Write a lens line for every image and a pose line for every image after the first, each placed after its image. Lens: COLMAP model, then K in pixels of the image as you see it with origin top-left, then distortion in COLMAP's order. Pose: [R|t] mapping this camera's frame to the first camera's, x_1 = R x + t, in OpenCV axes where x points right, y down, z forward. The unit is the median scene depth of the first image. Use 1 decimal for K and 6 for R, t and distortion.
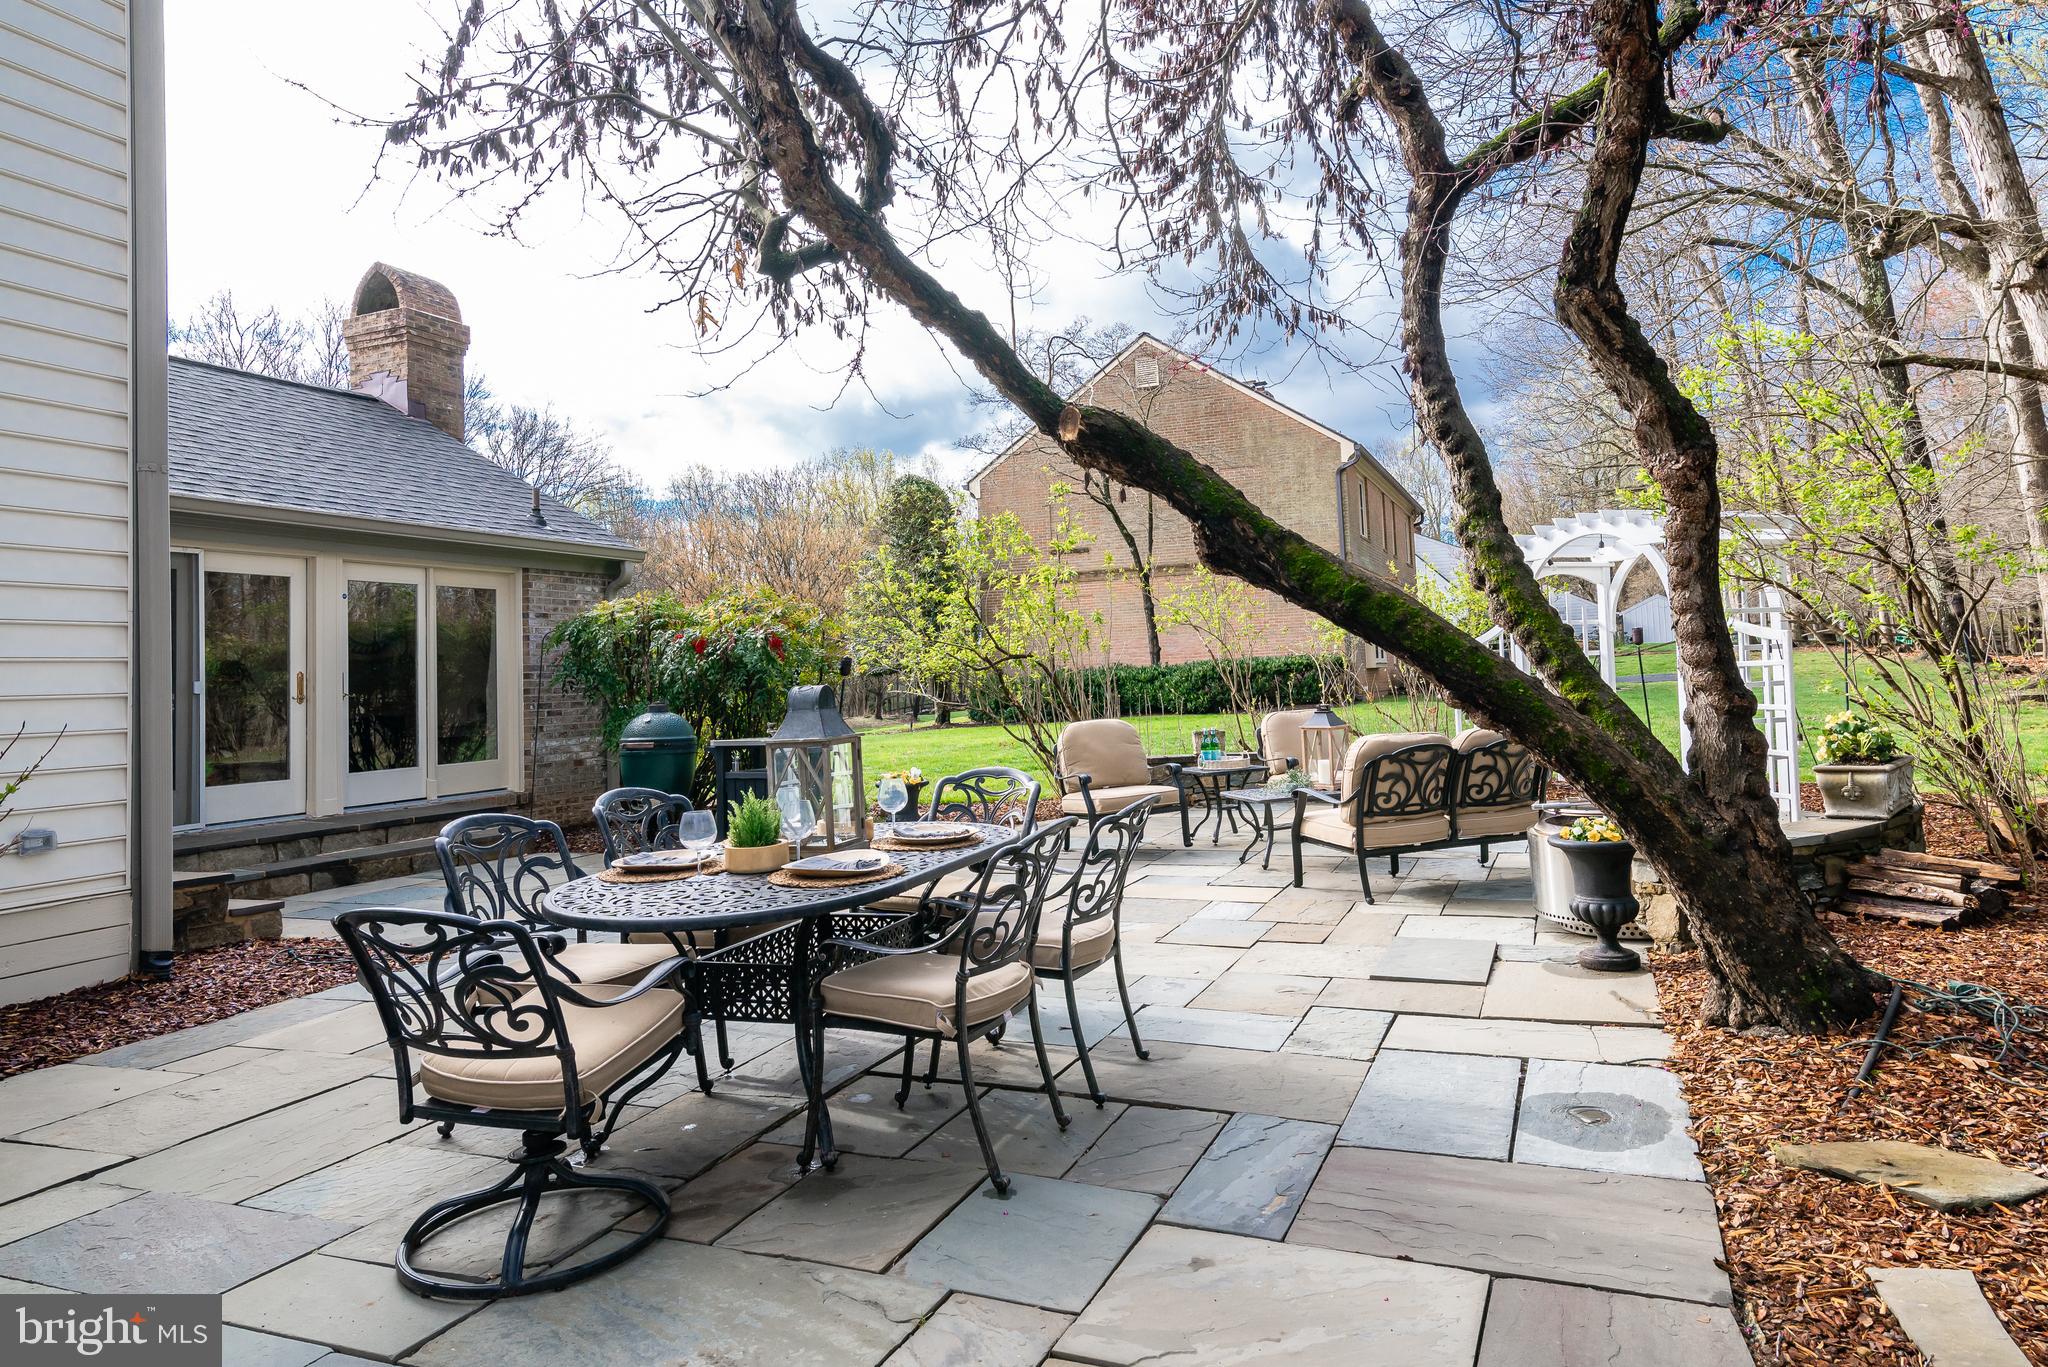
lens RADIAL K [[1286.8, 0, 1106.8], [0, 1286.8, 632.4], [0, 0, 1]] dist [0.016529, 0.004916]
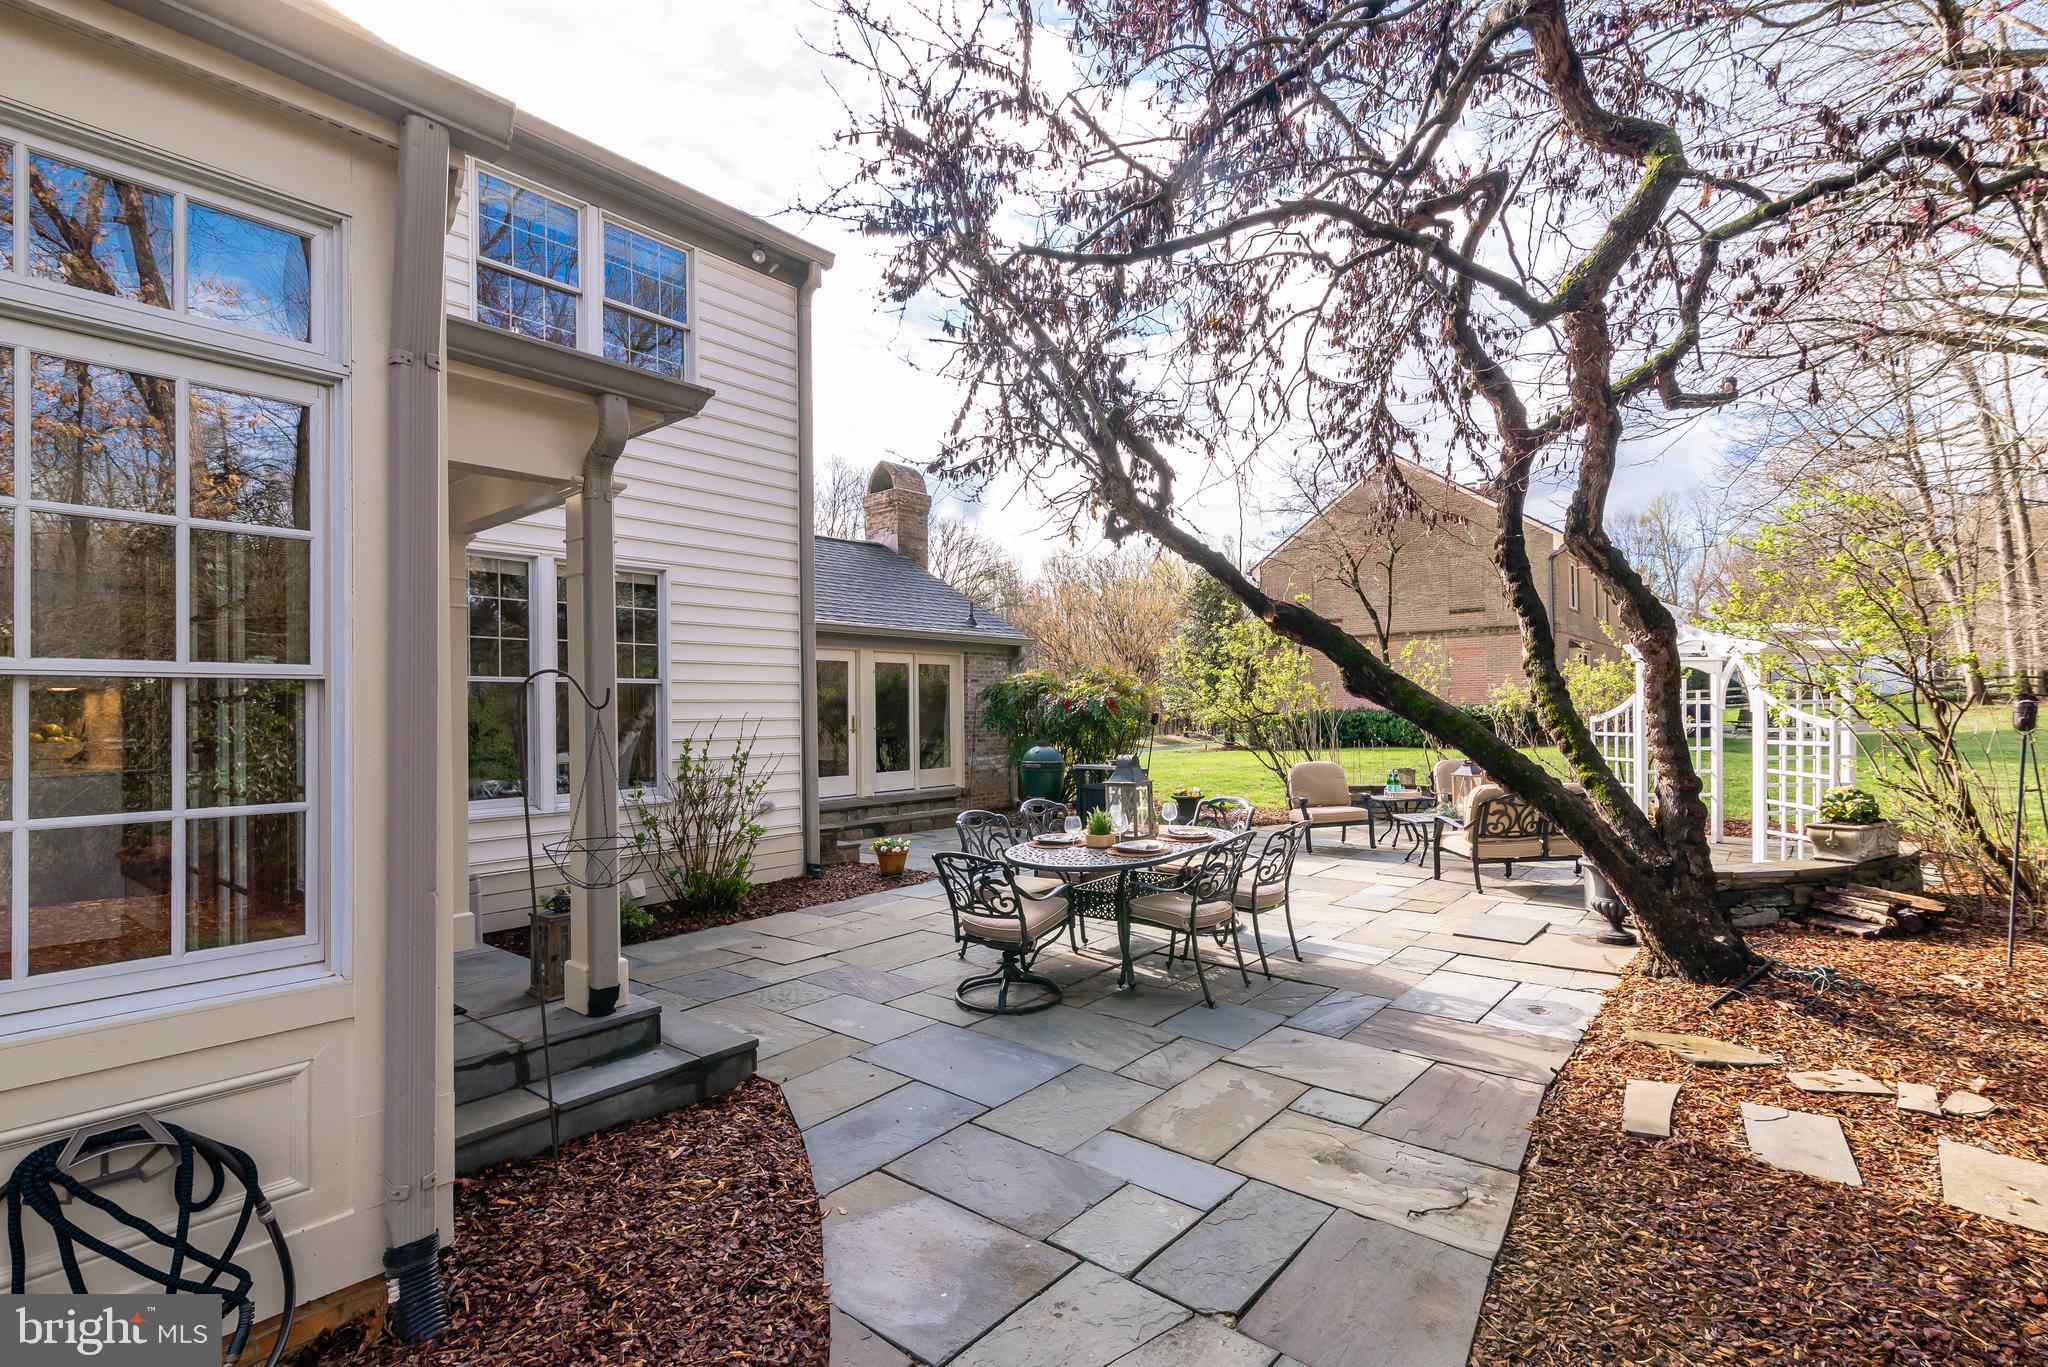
lens RADIAL K [[944.5, 0, 1032.2], [0, 944.5, 697.8], [0, 0, 1]] dist [0.006127, 0.000678]
pose [[0.943777, 0.016380, -0.330177, 0.087585], [-0.008420, 0.999639, 0.025522, -0.065763], [0.330476, -0.021307, 0.943574, -0.331280]]
